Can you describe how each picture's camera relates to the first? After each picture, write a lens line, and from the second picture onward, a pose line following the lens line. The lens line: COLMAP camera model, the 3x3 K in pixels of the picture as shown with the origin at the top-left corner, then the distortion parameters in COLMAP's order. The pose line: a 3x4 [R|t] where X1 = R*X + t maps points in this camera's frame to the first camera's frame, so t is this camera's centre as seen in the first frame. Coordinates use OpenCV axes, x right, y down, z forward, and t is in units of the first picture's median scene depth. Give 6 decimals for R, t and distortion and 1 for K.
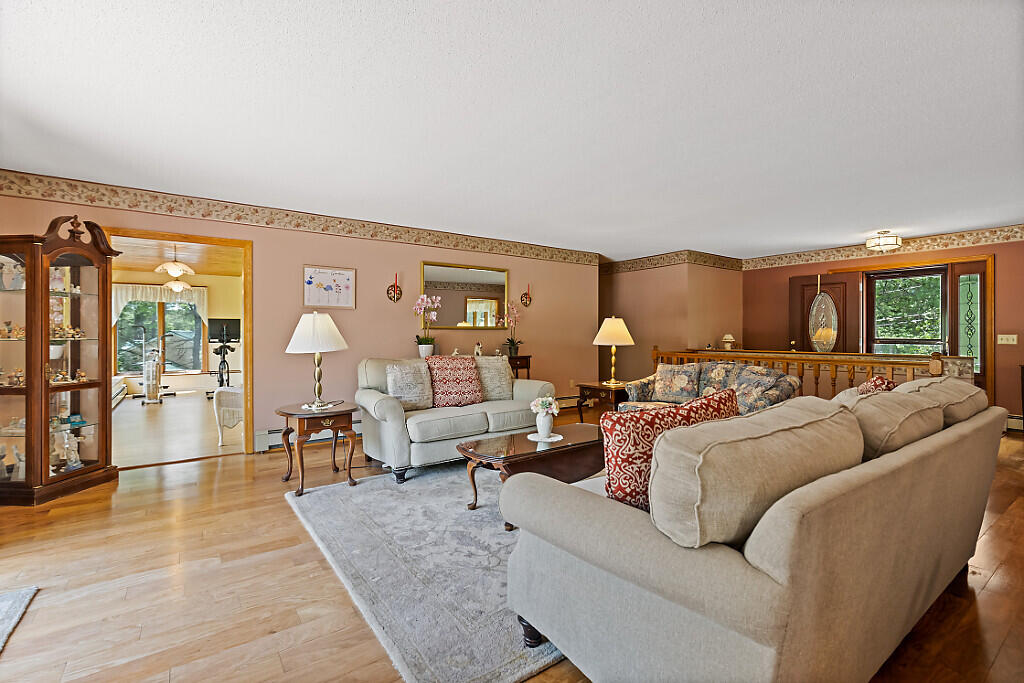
lens RADIAL K [[468.6, 0, 511.4], [0, 468.6, 335.5], [0, 0, 1]] dist [-0.002211, 0.000795]
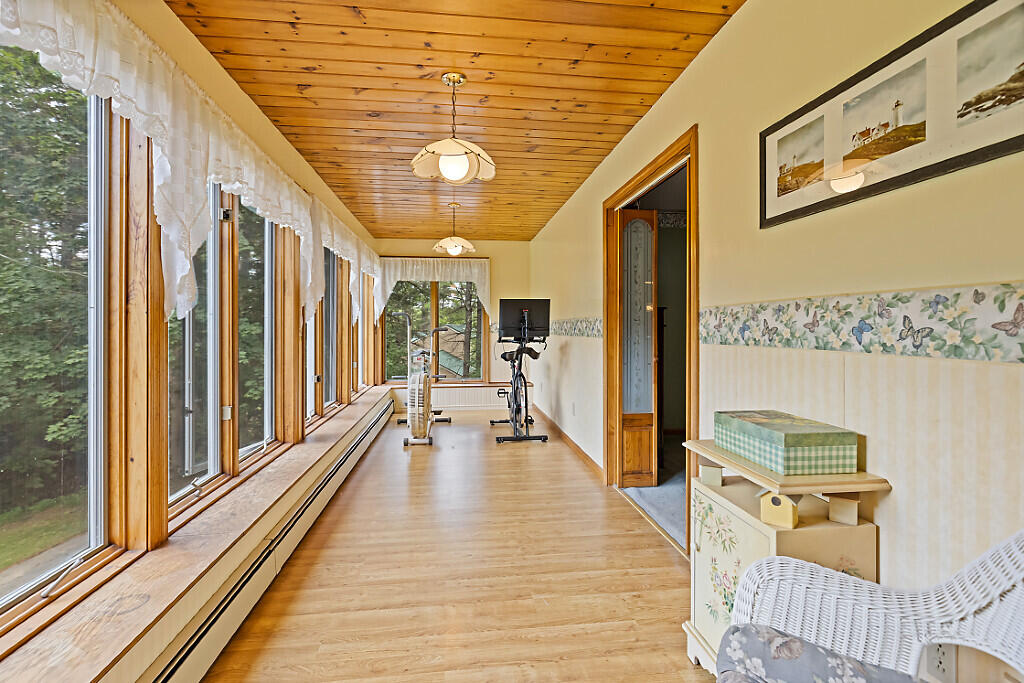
lens RADIAL K [[468.6, 0, 508.7], [0, 468.6, 333.6], [0, 0, 1]] dist [-0.002211, 0.000795]
pose [[0.880372, 0.008171, -0.474213, -0.350344], [-0.004672, 0.999952, 0.008555, -0.000191], [0.474261, -0.005316, 0.880368, 0.482542]]
